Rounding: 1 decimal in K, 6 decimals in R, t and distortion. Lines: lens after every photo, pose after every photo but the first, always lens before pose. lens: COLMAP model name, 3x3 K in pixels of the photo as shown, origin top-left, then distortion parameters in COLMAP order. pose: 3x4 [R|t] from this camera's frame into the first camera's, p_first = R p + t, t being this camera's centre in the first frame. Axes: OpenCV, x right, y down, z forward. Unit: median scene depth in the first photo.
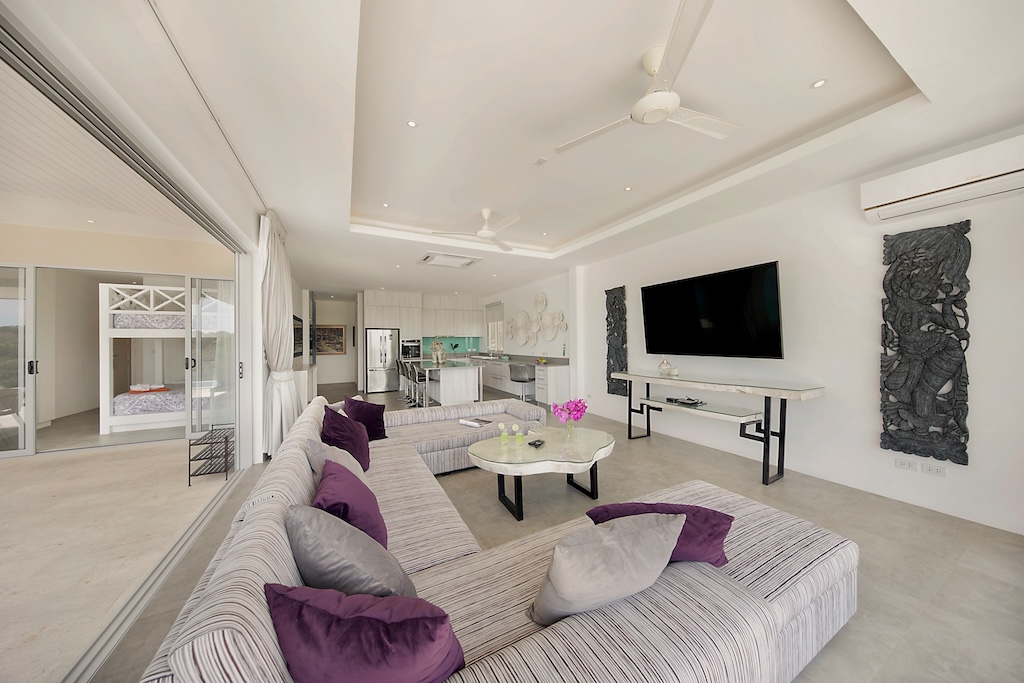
lens RADIAL K [[329.6, 0, 507.4], [0, 329.6, 337.8], [0, 0, 1]] dist [-0.010065, -0.001300]
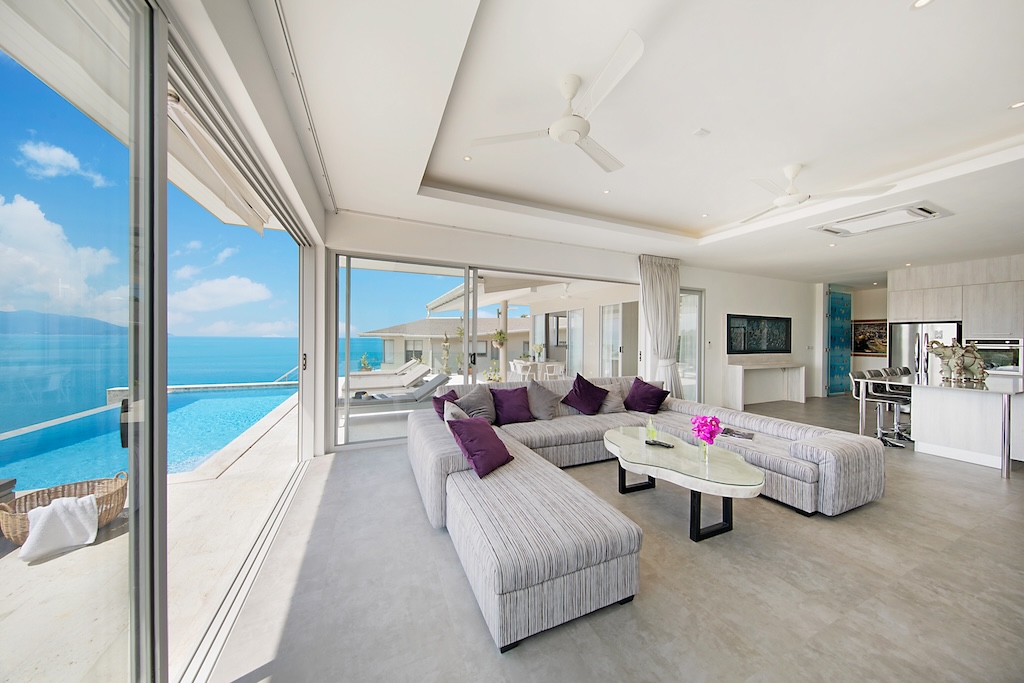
lens RADIAL K [[329.6, 0, 503.4], [0, 329.6, 335.4], [0, 0, 1]] dist [-0.010065, -0.001300]
pose [[-0.103244, 0.000788, -0.994656, 0.931089], [0.000433, 1.000000, 0.000747, -0.004724], [0.994656, -0.000354, -0.103245, 0.527091]]
